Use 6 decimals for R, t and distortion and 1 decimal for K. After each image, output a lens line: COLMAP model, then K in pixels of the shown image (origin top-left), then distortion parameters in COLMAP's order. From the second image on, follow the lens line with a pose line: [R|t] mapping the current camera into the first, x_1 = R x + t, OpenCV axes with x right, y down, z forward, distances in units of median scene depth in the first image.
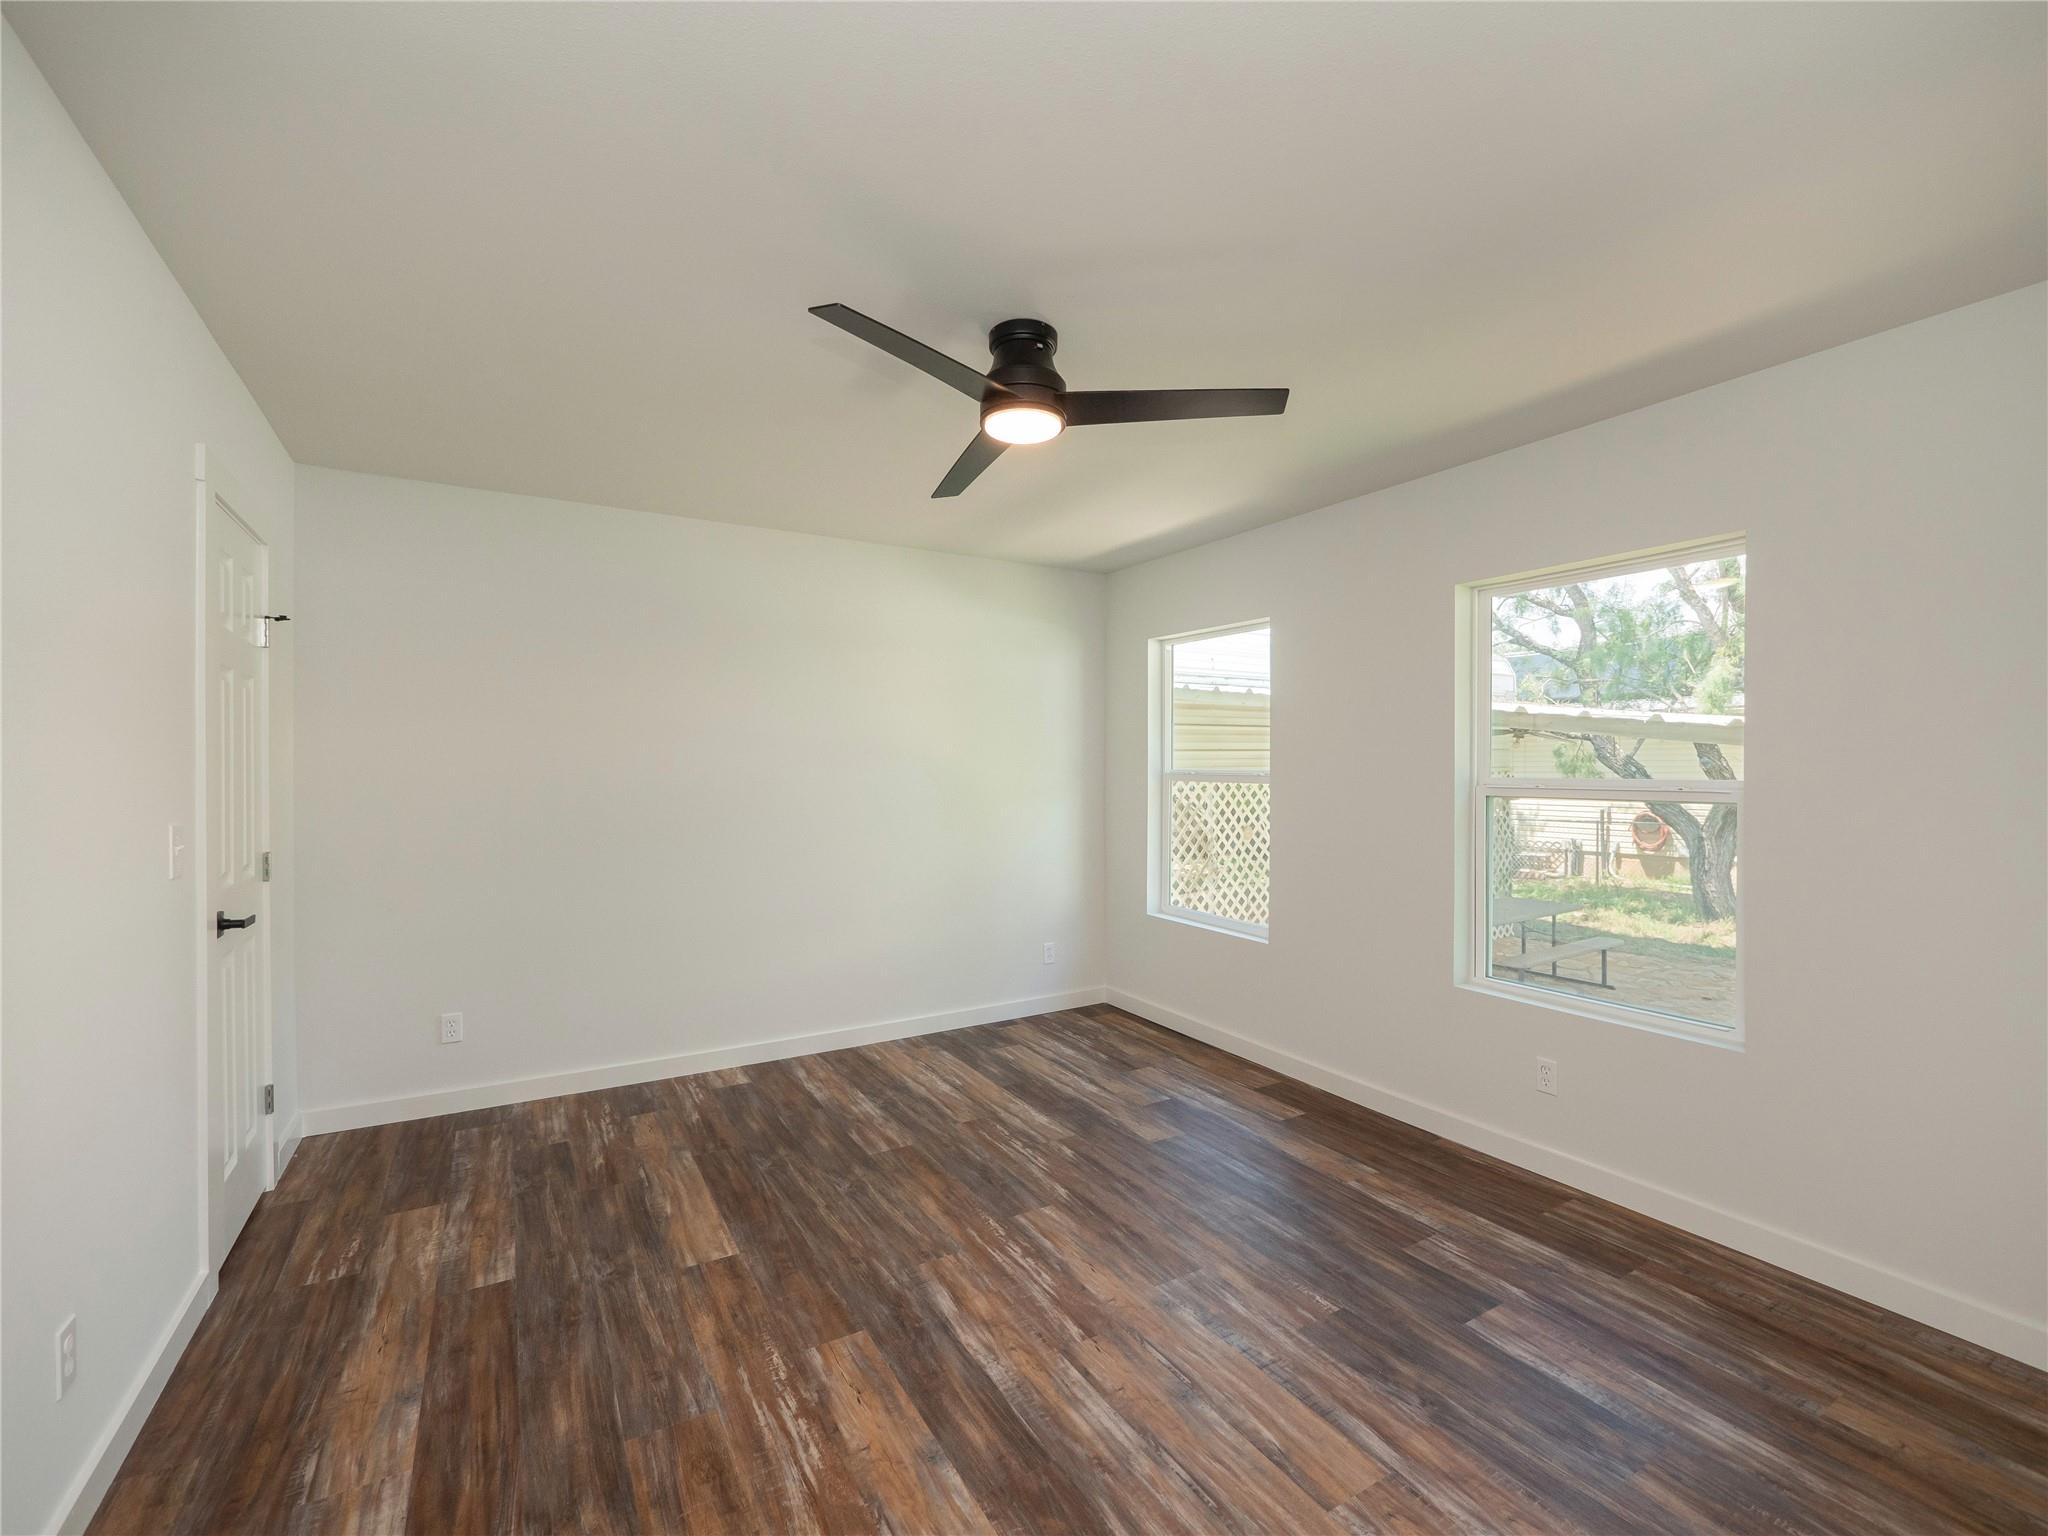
lens RADIAL K [[887.1, 0, 1026.8], [0, 887.1, 768.6], [0, 0, 1]] dist [-0.003242, 0.000329]
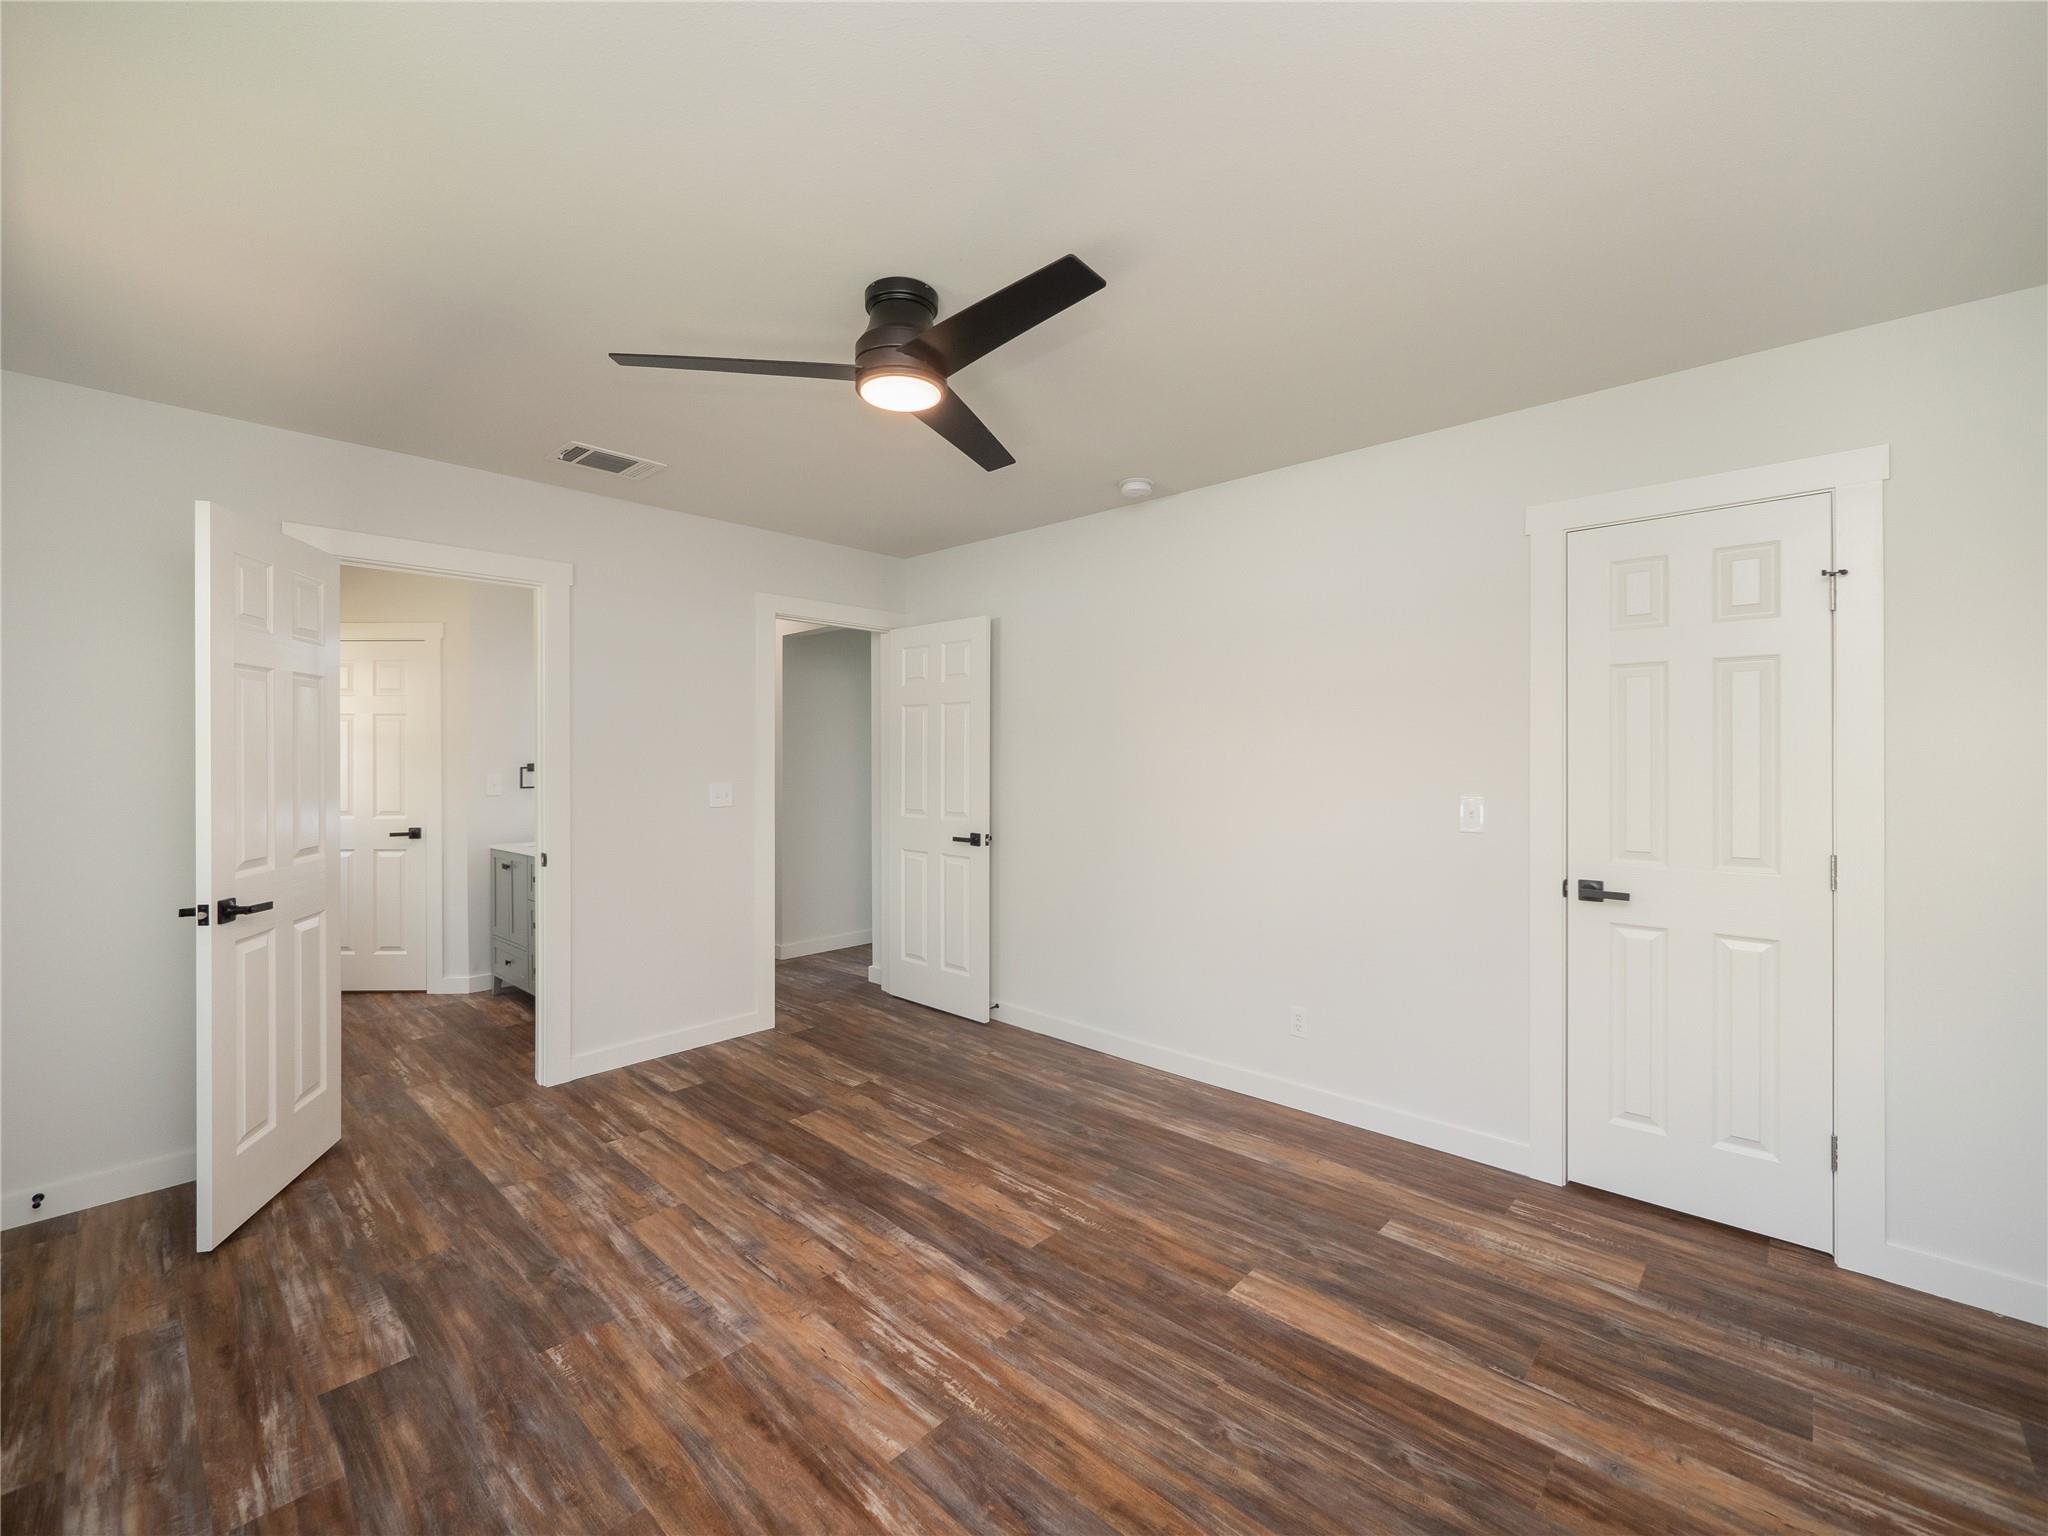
lens RADIAL K [[887.1, 0, 1016.5], [0, 887.1, 770.8], [0, 0, 1]] dist [-0.003242, 0.000329]
pose [[-0.963593, 0.000046, -0.267375, 0.131195], [-0.001141, 0.999990, 0.004283, 0.014857], [0.267372, 0.004432, -0.963583, 1.982553]]
